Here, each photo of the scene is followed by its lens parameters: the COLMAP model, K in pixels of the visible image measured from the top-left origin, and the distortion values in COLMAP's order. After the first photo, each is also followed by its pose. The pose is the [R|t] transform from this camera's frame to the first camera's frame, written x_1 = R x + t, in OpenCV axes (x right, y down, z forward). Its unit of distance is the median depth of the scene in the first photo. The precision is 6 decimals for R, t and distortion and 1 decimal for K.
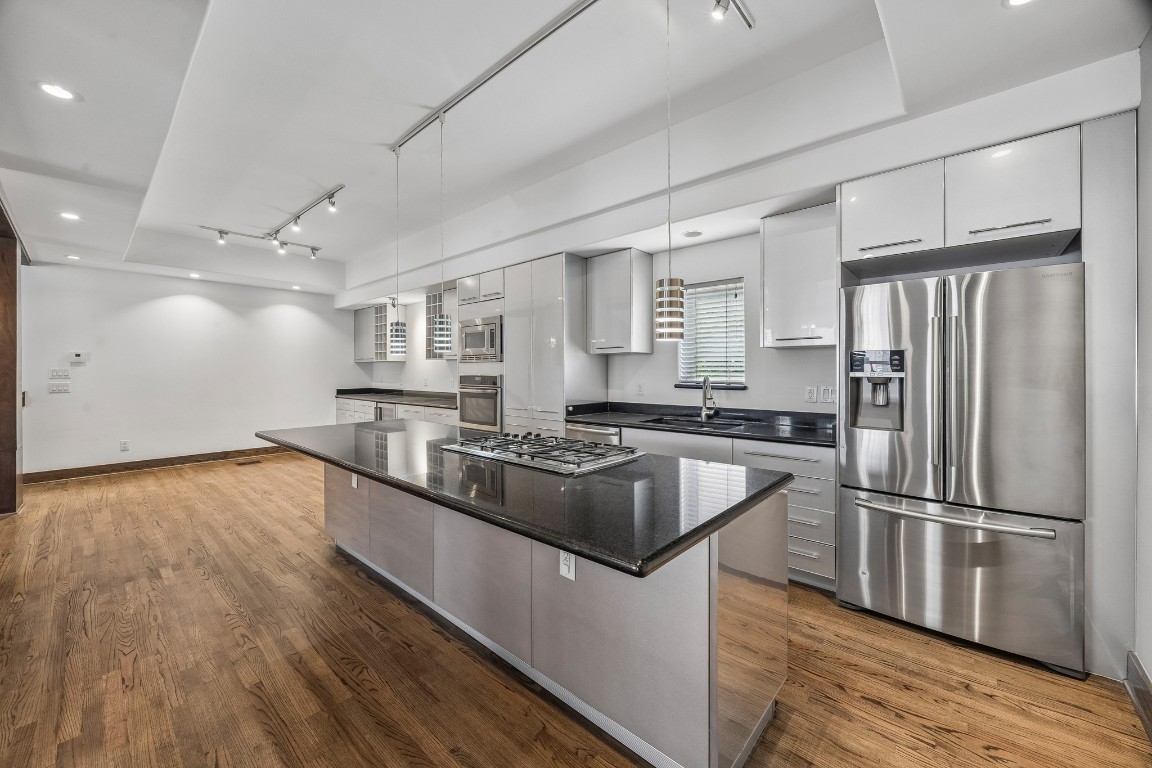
lens RADIAL K [[440.4, 0, 565.7], [0, 440.4, 371.5], [0, 0, 1]] dist [-0.002345, 0.000965]
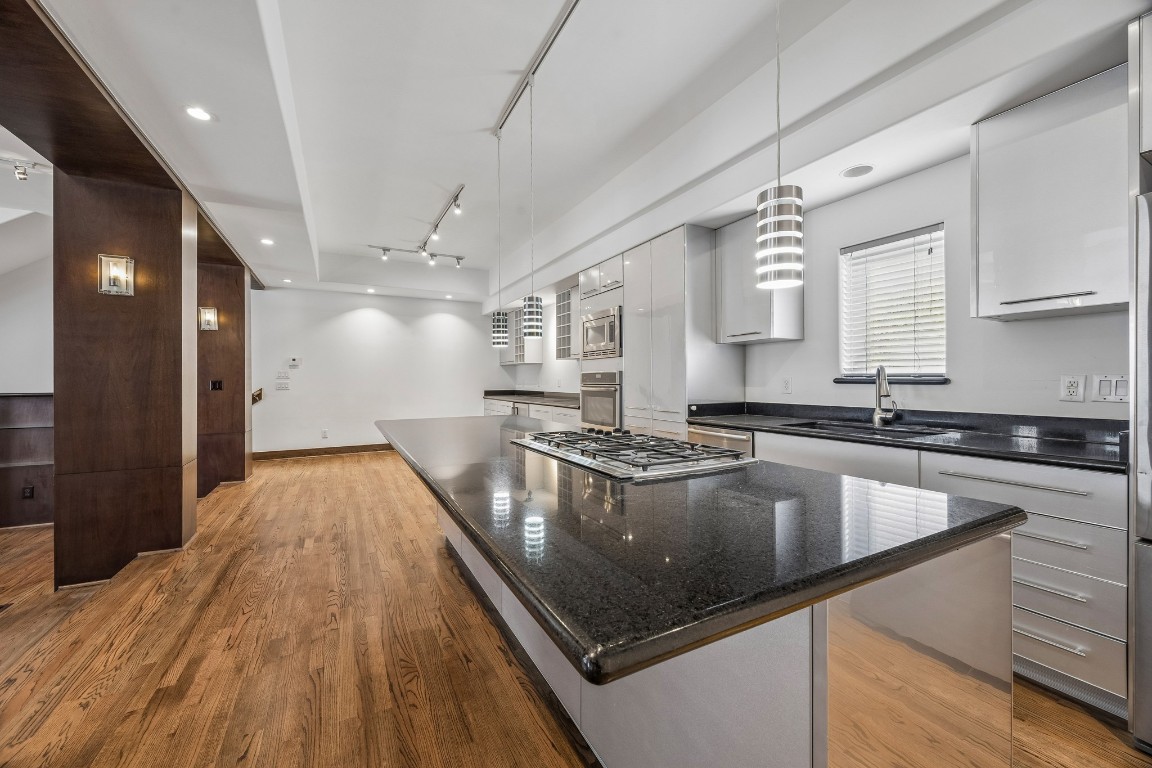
lens RADIAL K [[440.4, 0, 568.3], [0, 440.4, 381.0], [0, 0, 1]] dist [-0.002345, 0.000965]
pose [[0.940054, -0.000657, -0.341026, 0.086264], [0.001217, 0.999998, 0.001430, 0.036662], [0.341024, -0.001759, 0.940053, 0.148513]]
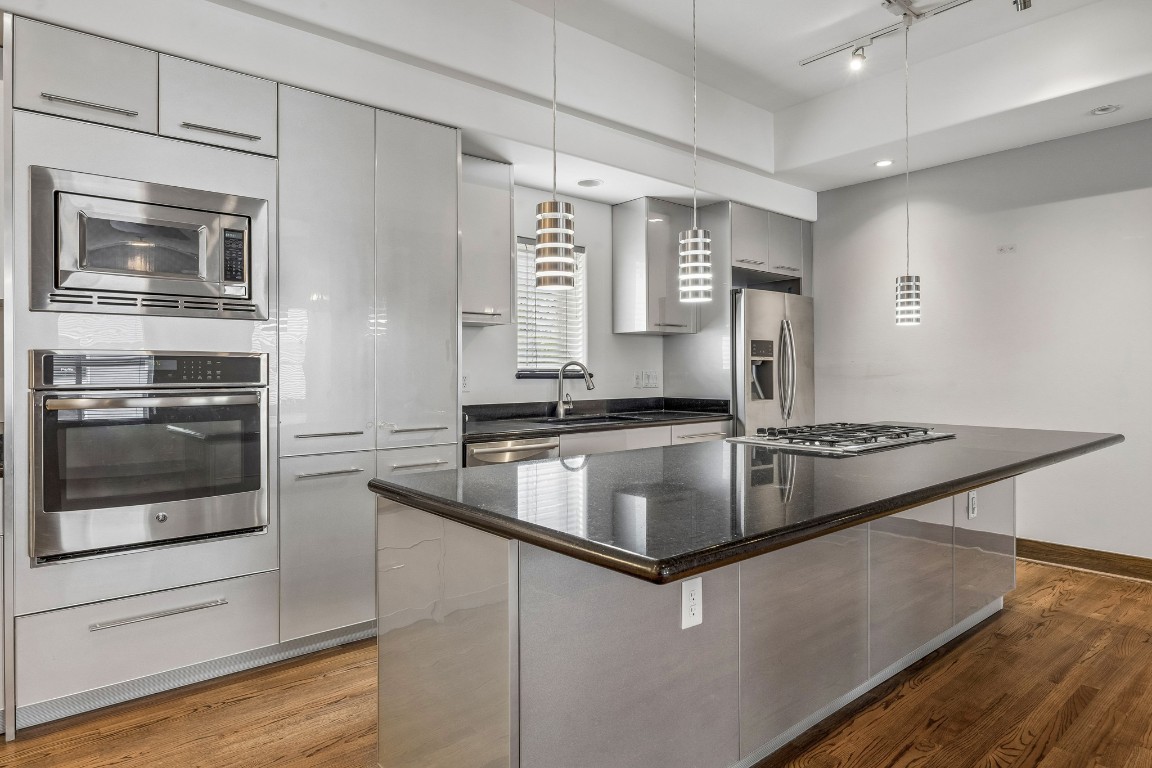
lens RADIAL K [[675.0, 0, 552.2], [0, 675.0, 376.8], [0, 0, 1]] dist [-0.006178, 0.000102]
pose [[0.136848, -0.006550, 0.990570, -0.962789], [0.000926, 0.999979, 0.006485, 0.032060], [-0.990592, 0.000030, 0.136852, 0.923461]]
